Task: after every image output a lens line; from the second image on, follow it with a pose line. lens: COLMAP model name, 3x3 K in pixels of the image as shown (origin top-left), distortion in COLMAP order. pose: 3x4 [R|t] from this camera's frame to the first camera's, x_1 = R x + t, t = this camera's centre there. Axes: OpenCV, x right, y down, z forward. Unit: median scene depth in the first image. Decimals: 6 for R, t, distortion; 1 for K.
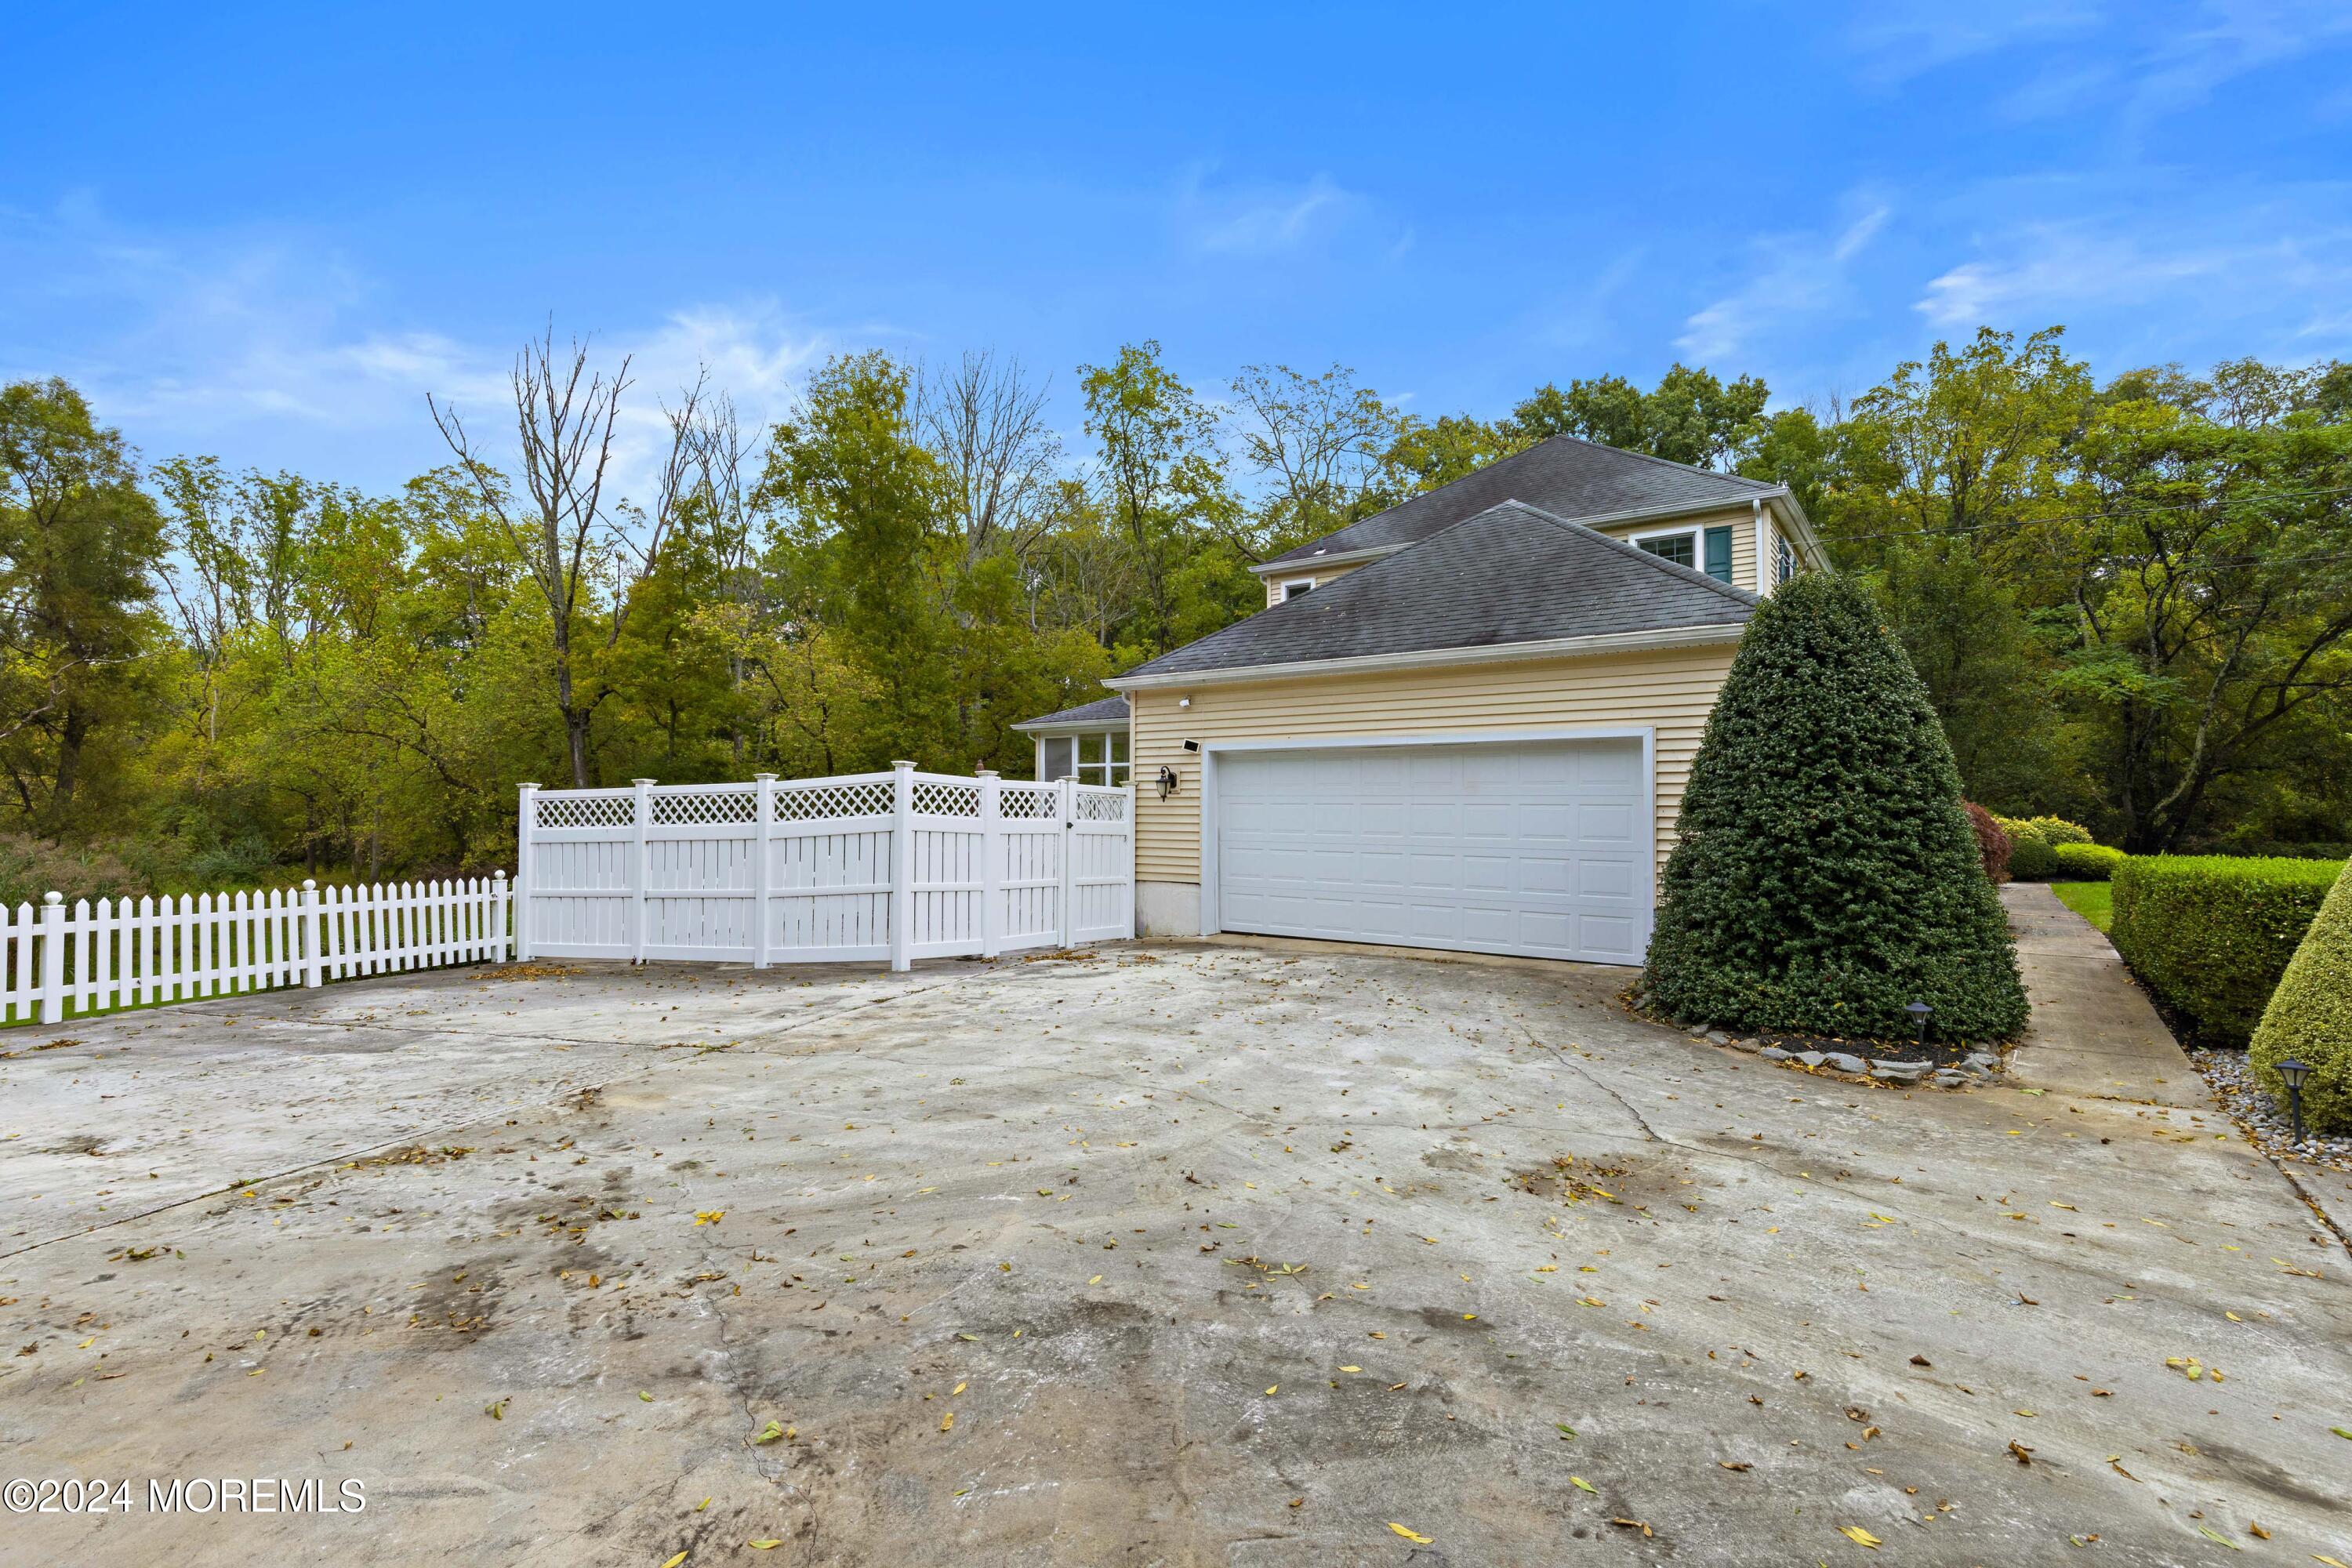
lens RADIAL K [[1081.6, 0, 1176.0], [0, 1081.6, 784.0], [0, 0, 1]] dist [0.012218, 0.000172]
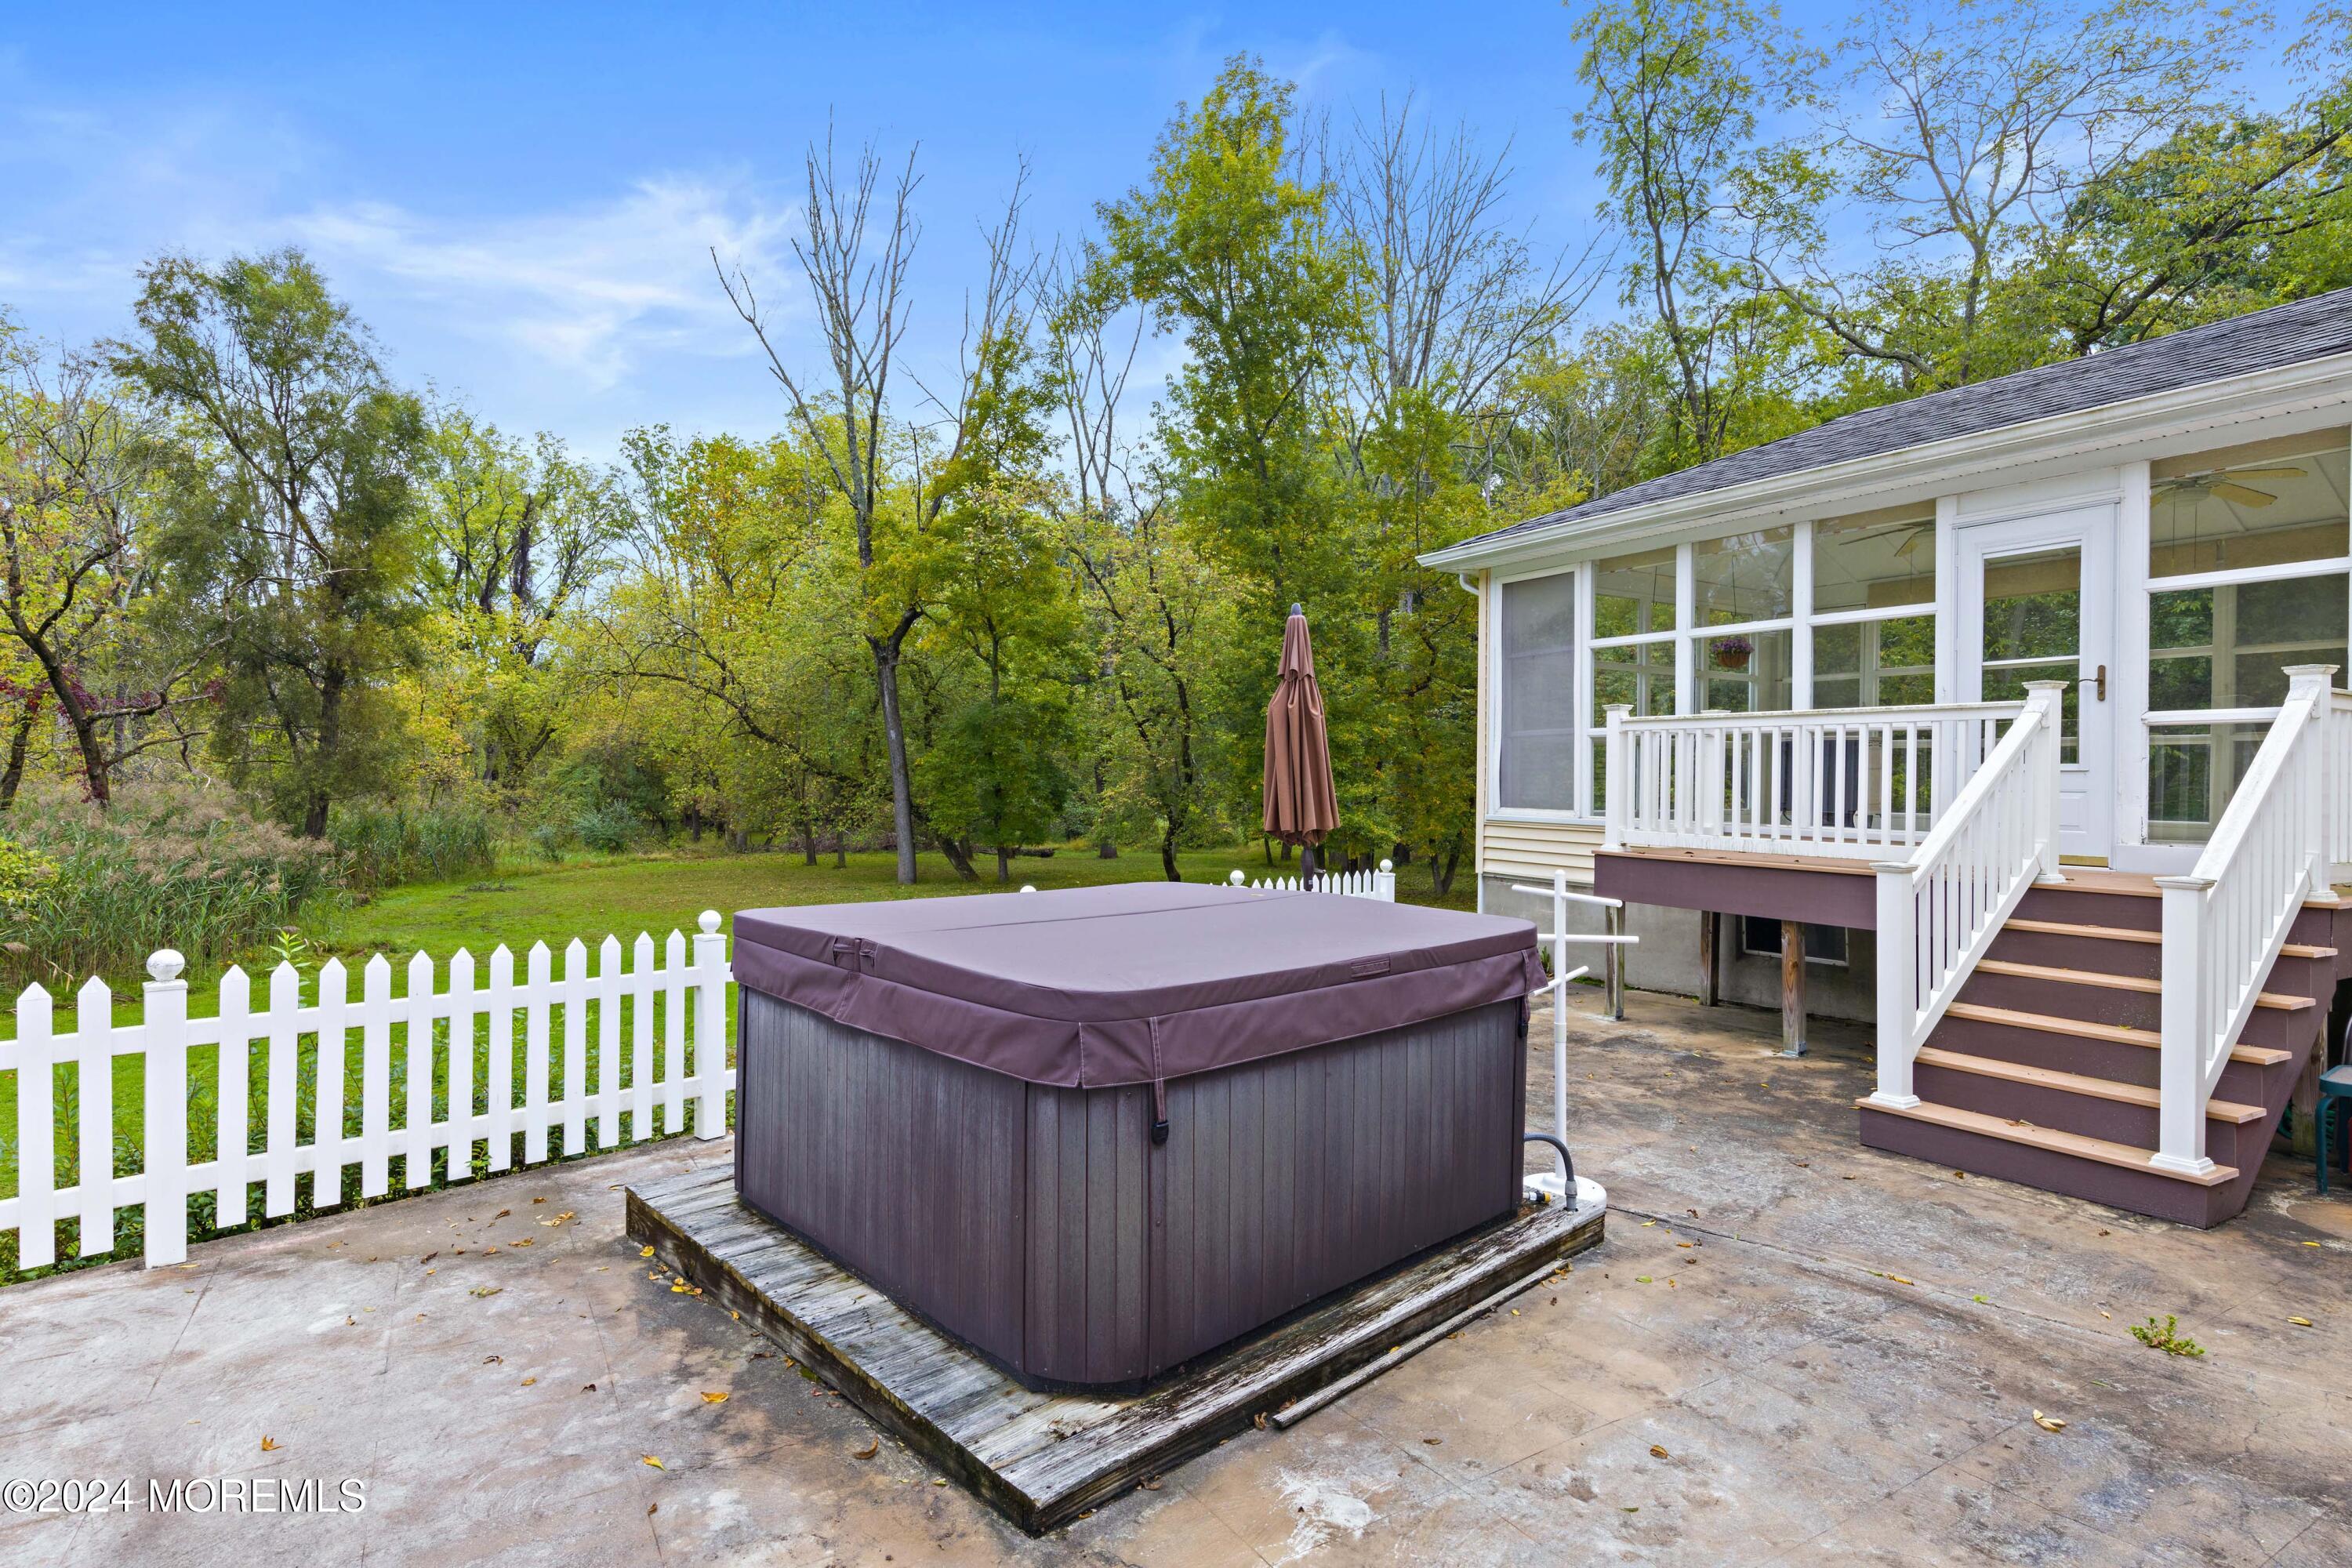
lens RADIAL K [[1188.3, 0, 1176.0], [0, 1188.3, 784.0], [0, 0, 1]] dist [-0.001235, 0.000206]
pose [[0.924973, 0.006849, -0.379971, -0.039313], [0.005237, 0.999513, 0.030763, 0.010730], [0.379997, -0.030445, 0.924487, 0.329405]]
